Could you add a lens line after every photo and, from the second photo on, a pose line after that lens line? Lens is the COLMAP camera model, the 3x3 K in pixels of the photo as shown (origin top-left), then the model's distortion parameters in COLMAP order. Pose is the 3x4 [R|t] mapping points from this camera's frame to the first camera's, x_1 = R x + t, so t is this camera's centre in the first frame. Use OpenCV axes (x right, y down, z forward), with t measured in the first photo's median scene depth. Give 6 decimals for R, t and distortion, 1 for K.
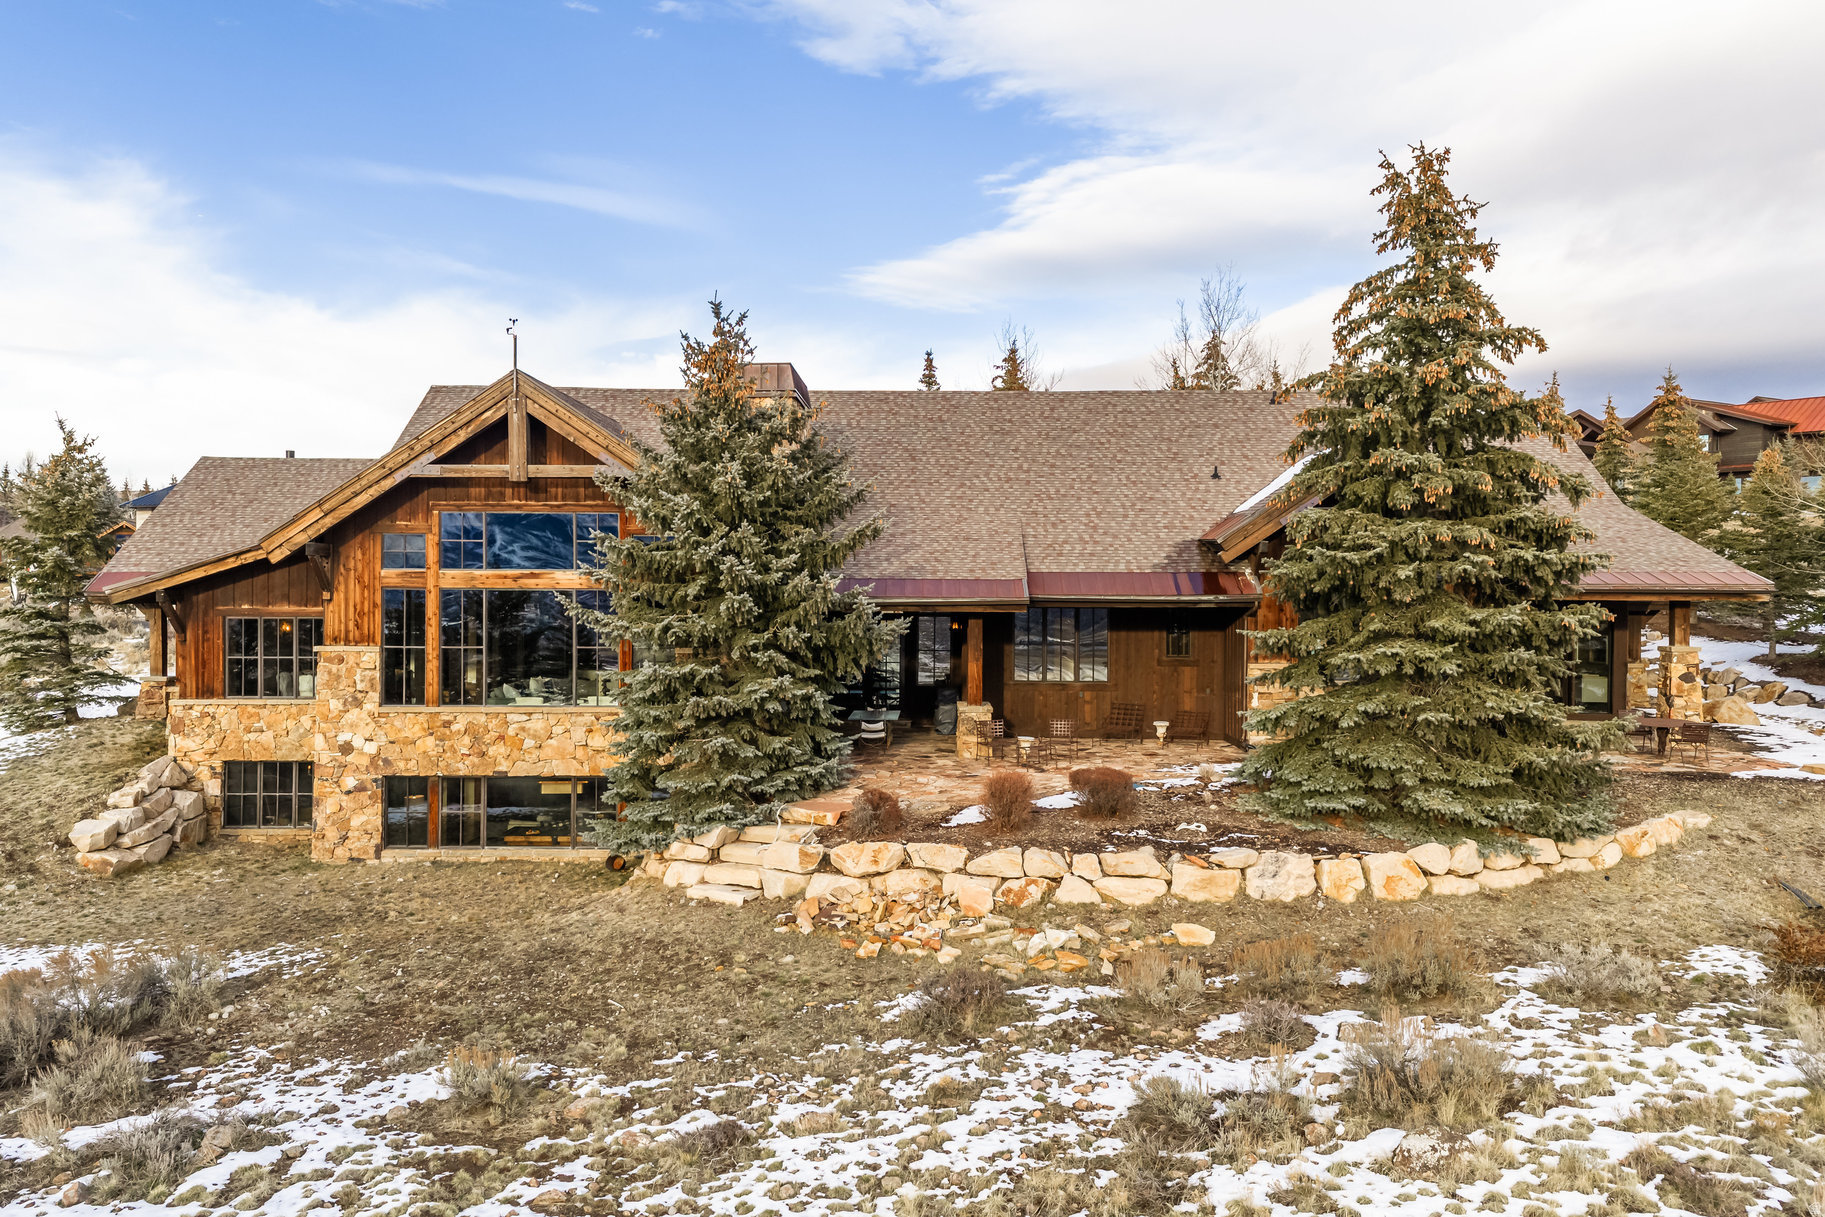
lens RADIAL K [[1489.0, 0, 901.8], [0, 1489.0, 603.4], [0, 0, 1]] dist [0.108419, -0.031029]
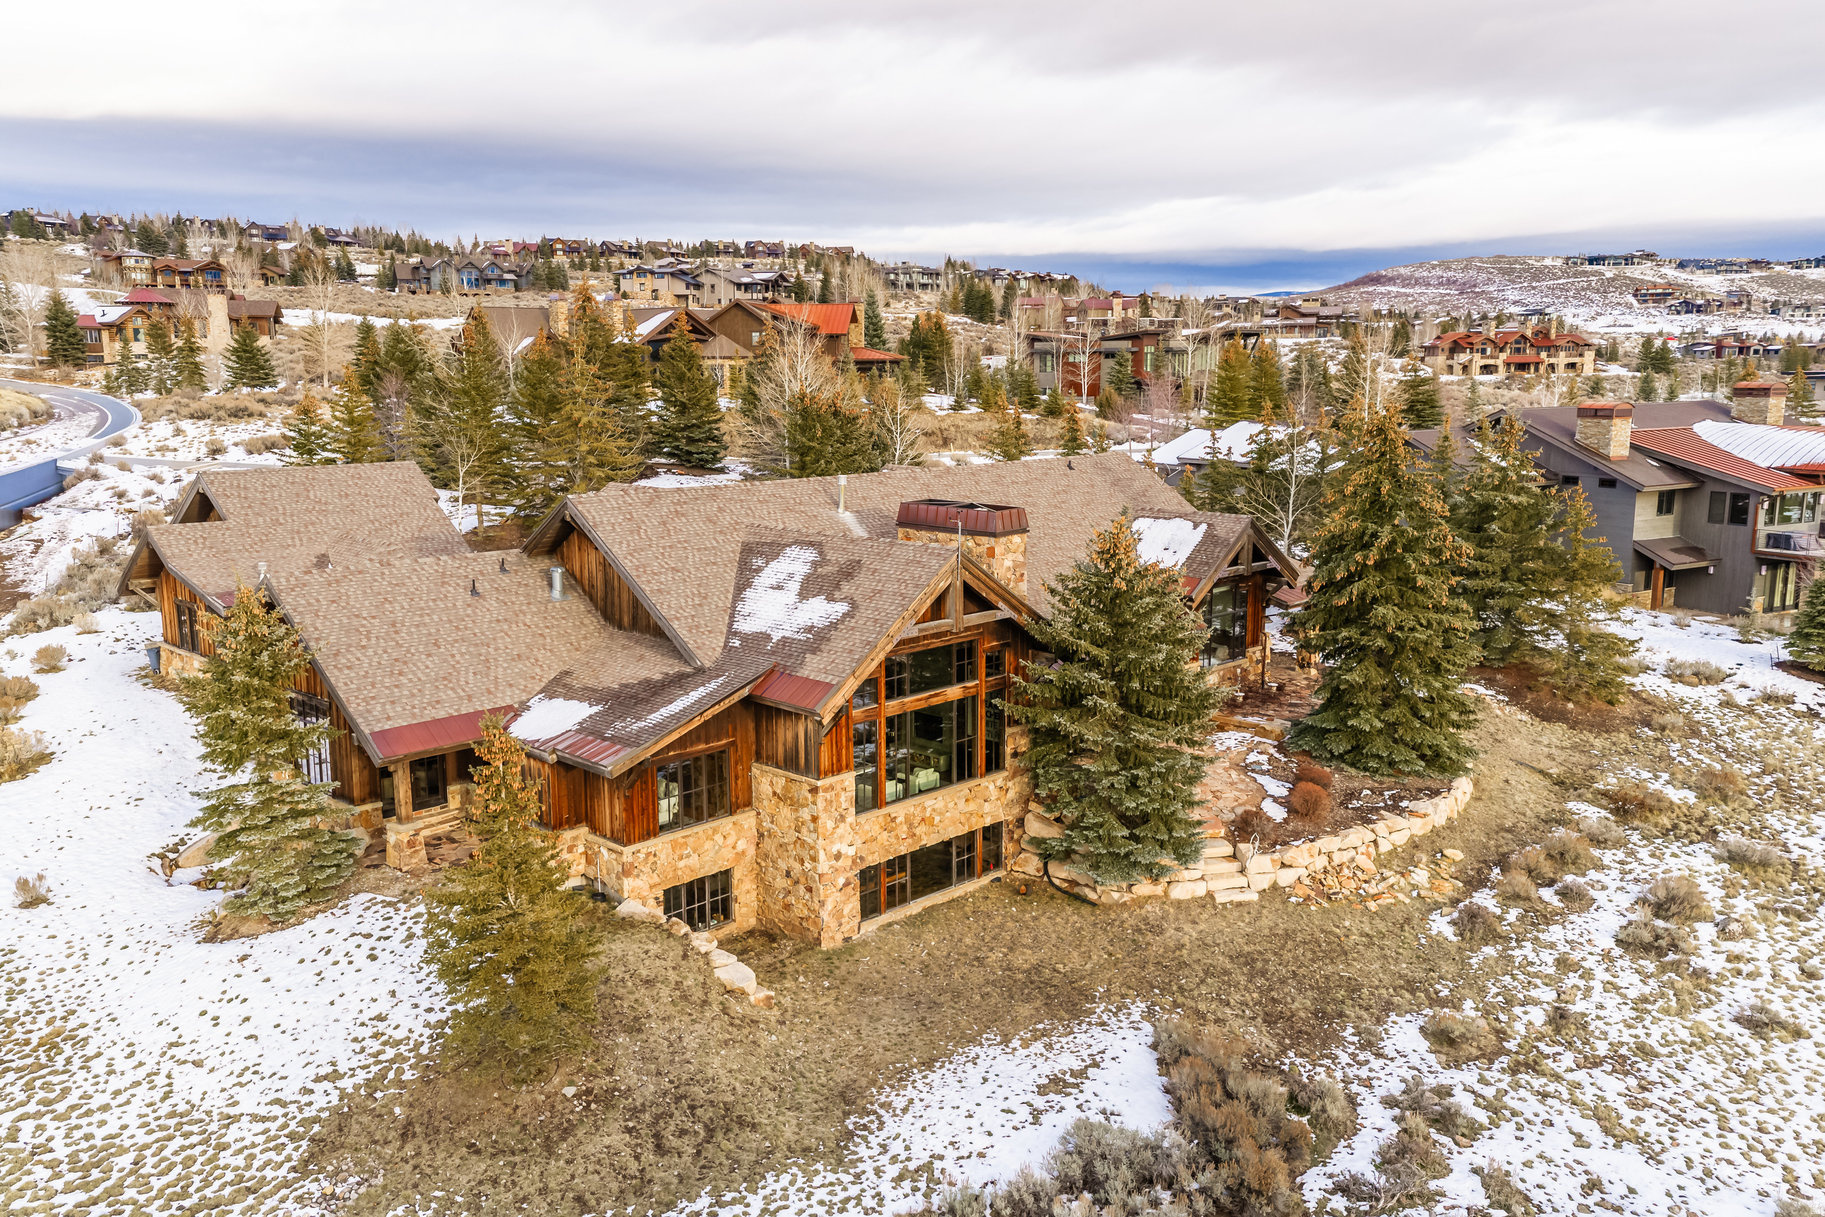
lens RADIAL K [[1489.0, 0, 886.8], [0, 1489.0, 610.6], [0, 0, 1]] dist [0.108419, -0.031029]
pose [[0.685101, -0.134608, 0.715903, -1.589305], [0.012214, 0.984763, 0.173472, -0.421714], [-0.728345, -0.110102, 0.676307, 0.210485]]
